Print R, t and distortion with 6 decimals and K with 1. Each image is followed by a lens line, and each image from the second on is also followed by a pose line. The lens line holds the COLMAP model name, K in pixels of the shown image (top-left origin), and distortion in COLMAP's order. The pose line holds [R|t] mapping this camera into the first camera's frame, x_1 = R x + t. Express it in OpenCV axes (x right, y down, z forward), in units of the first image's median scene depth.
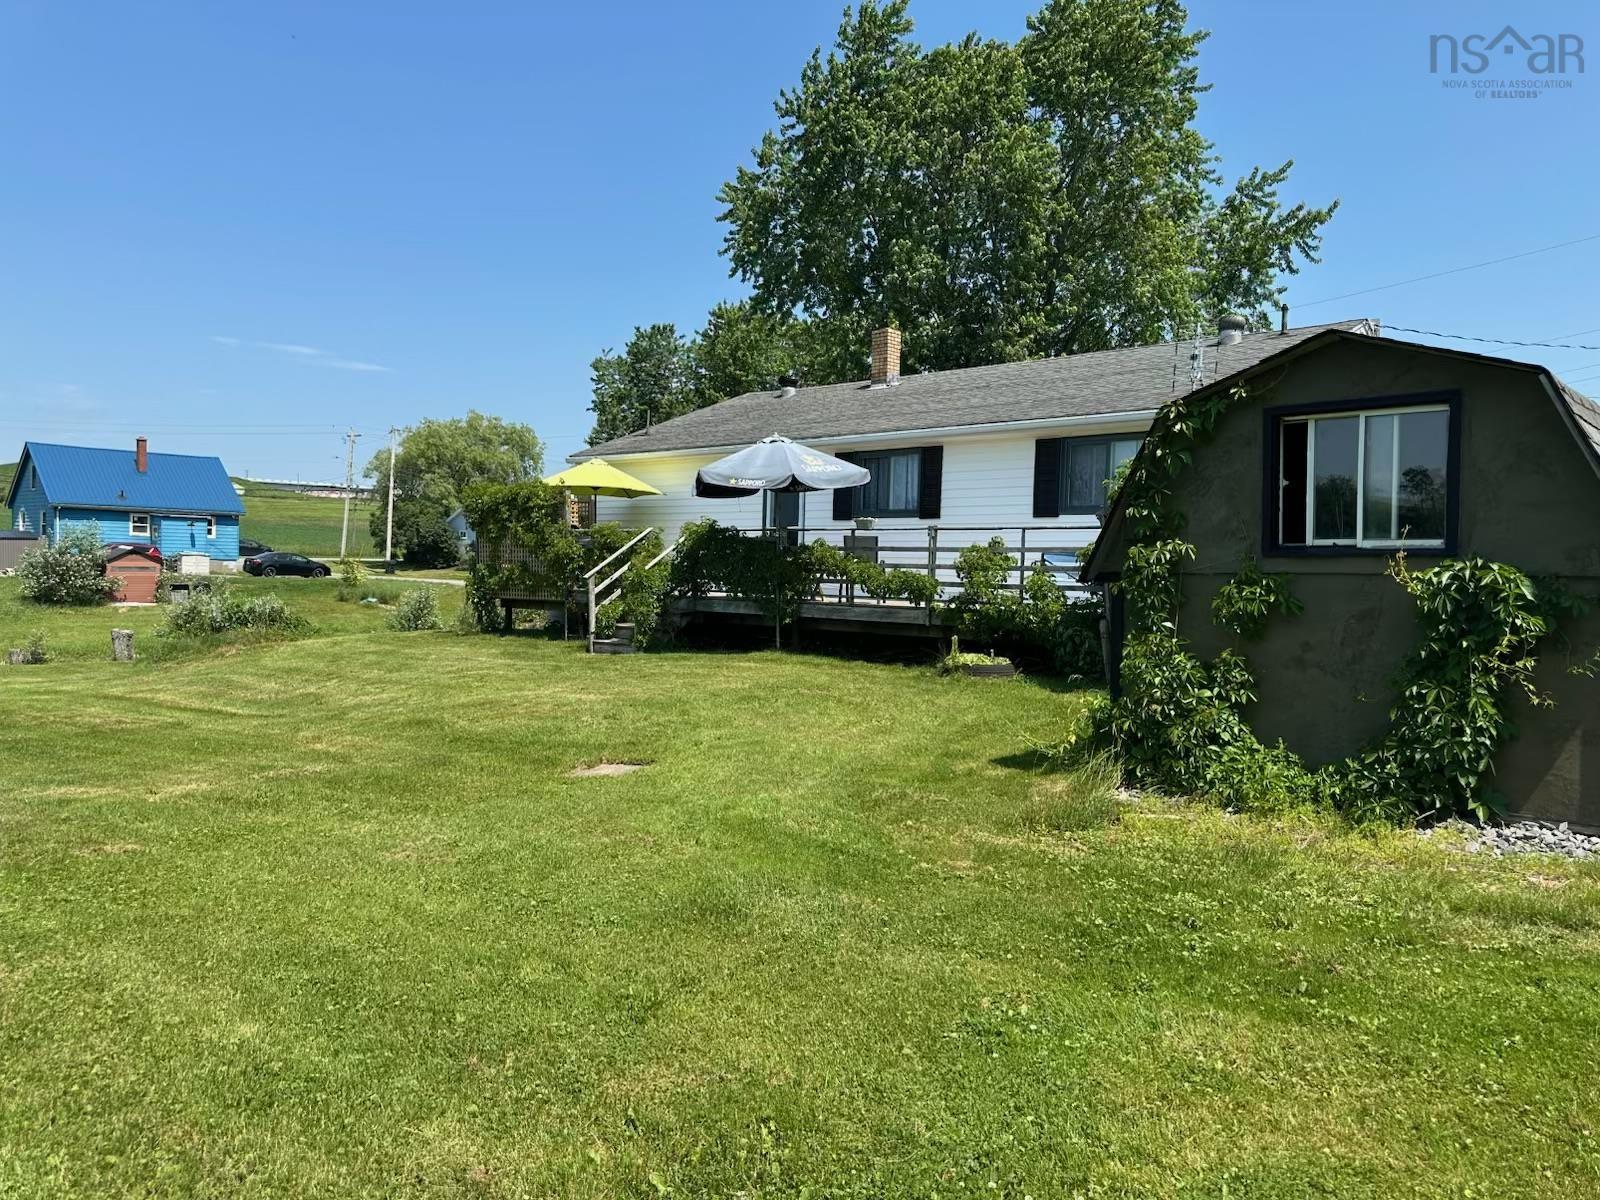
lens RADIAL K [[1115.8, 0, 841.6], [0, 1115.8, 597.3], [0, 0, 1]] dist [0.138562, -0.167450]
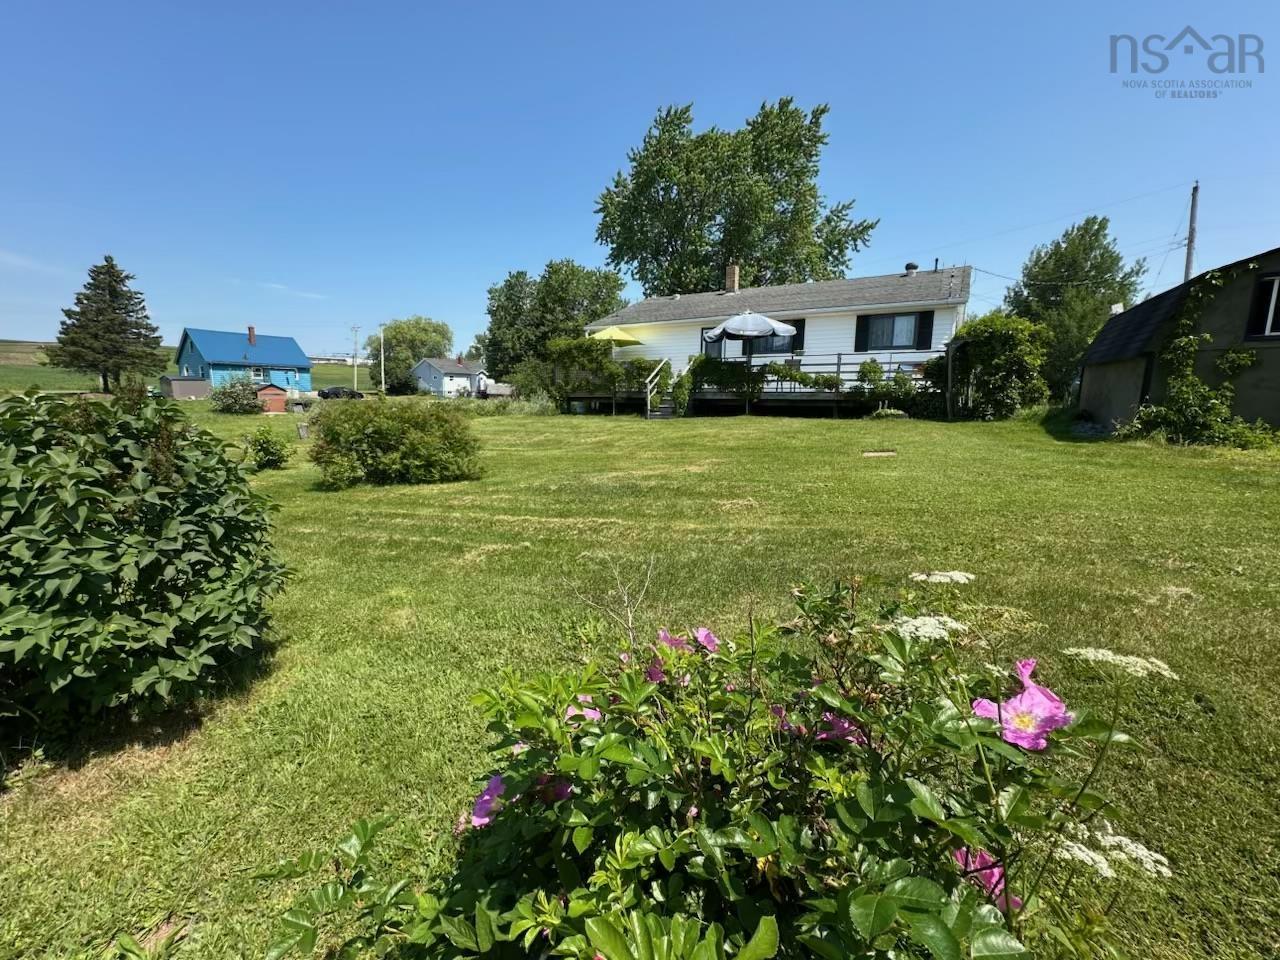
lens RADIAL K [[511.6, 0, 640.0], [0, 511.6, 480.0], [0, 0, 1]] dist [0.000190, -0.000062]
pose [[0.983861, -0.041808, 0.173984, -0.220648], [0.018252, 0.990698, 0.134850, 0.017661], [-0.178003, -0.129499, 0.975472, 0.035004]]
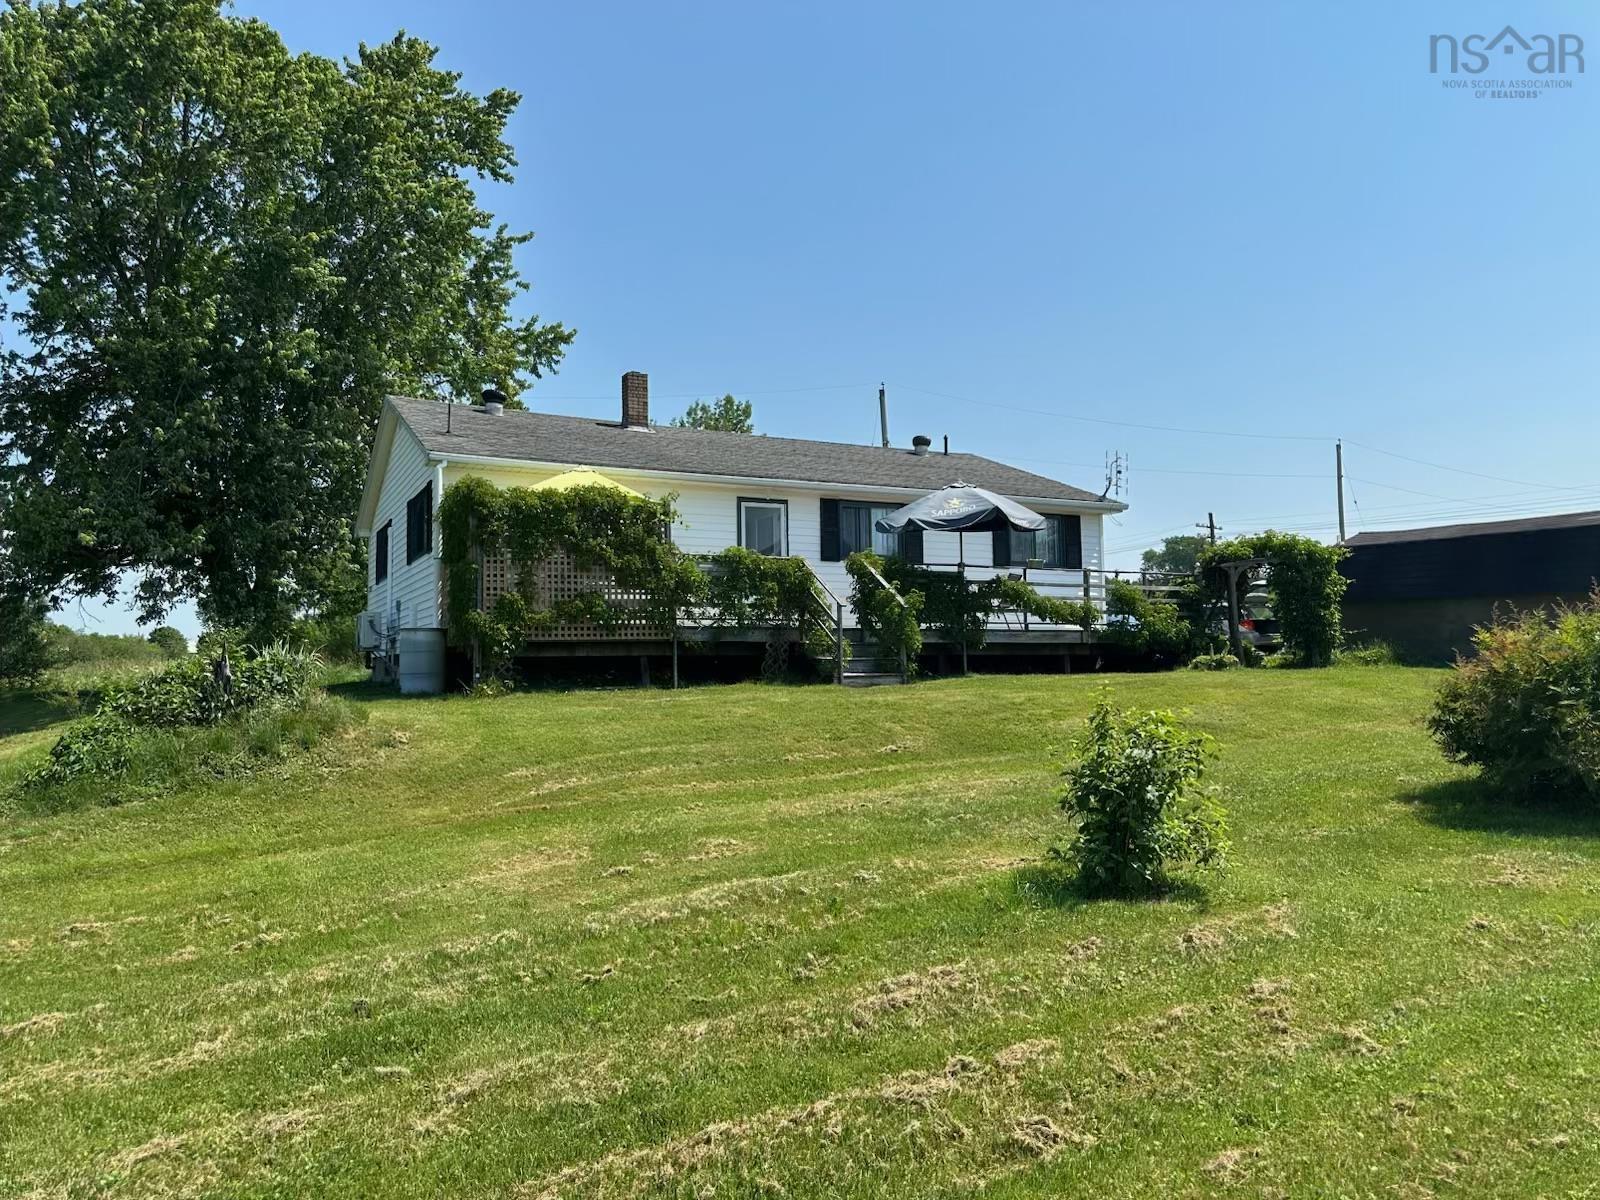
lens RADIAL K [[1127.6, 0, 800.1], [0, 1127.6, 606.5], [0, 0, 1]] dist [0.050124, -0.059960]
pose [[0.400441, 0.030187, 0.915825, -0.597714], [0.041161, 0.997856, -0.050888, 0.016273], [-0.915398, 0.058074, 0.398339, 0.363905]]
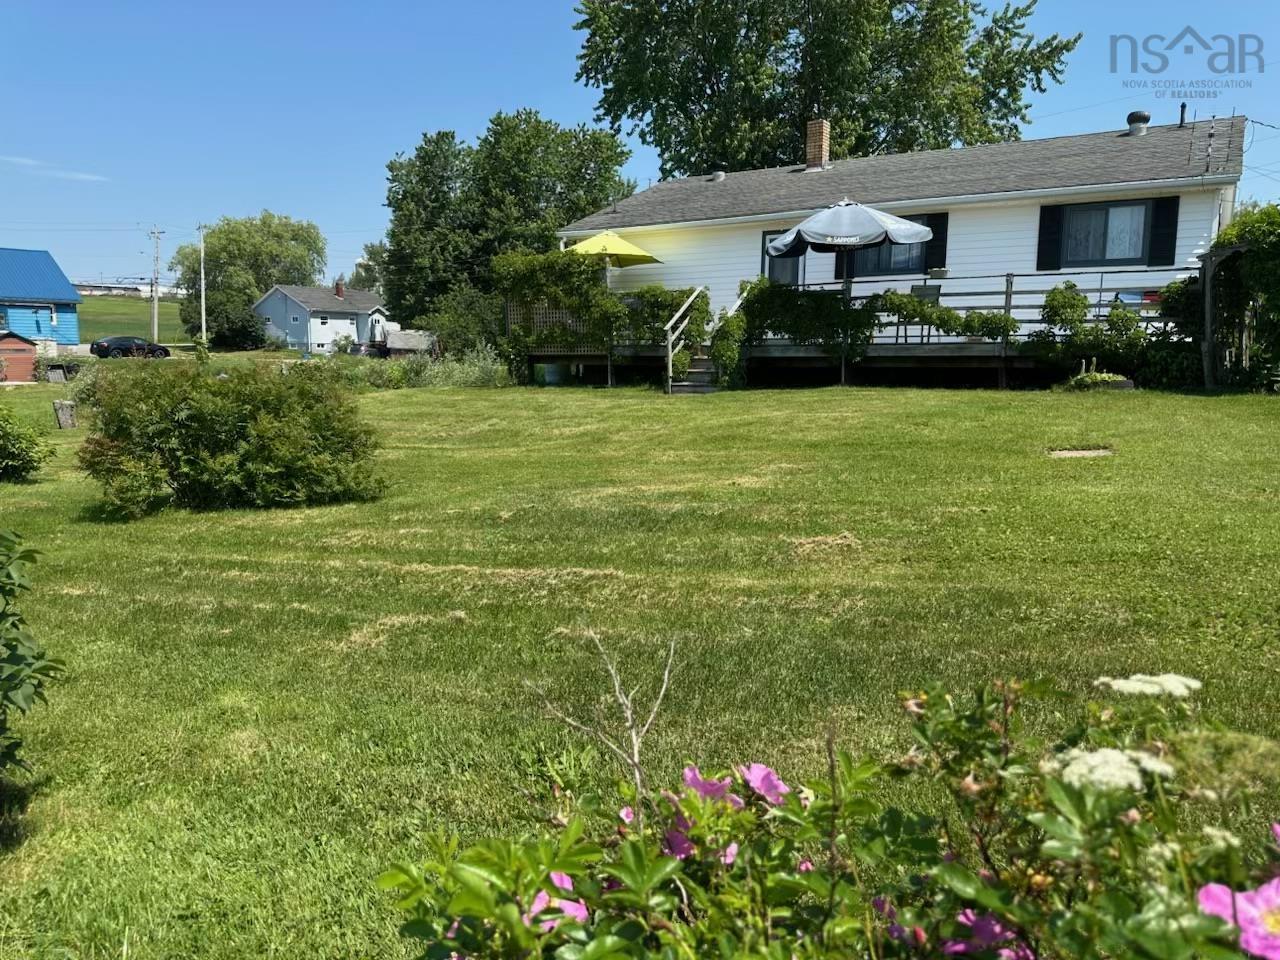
lens RADIAL K [[902.1, 0, 640.1], [0, 902.1, 485.2], [0, 0, 1]] dist [0.050124, -0.059960]
pose [[0.986654, -0.042351, 0.157224, -0.220857], [0.023403, 0.992441, 0.120468, 0.016499], [-0.161138, -0.115181, 0.980188, 0.032699]]
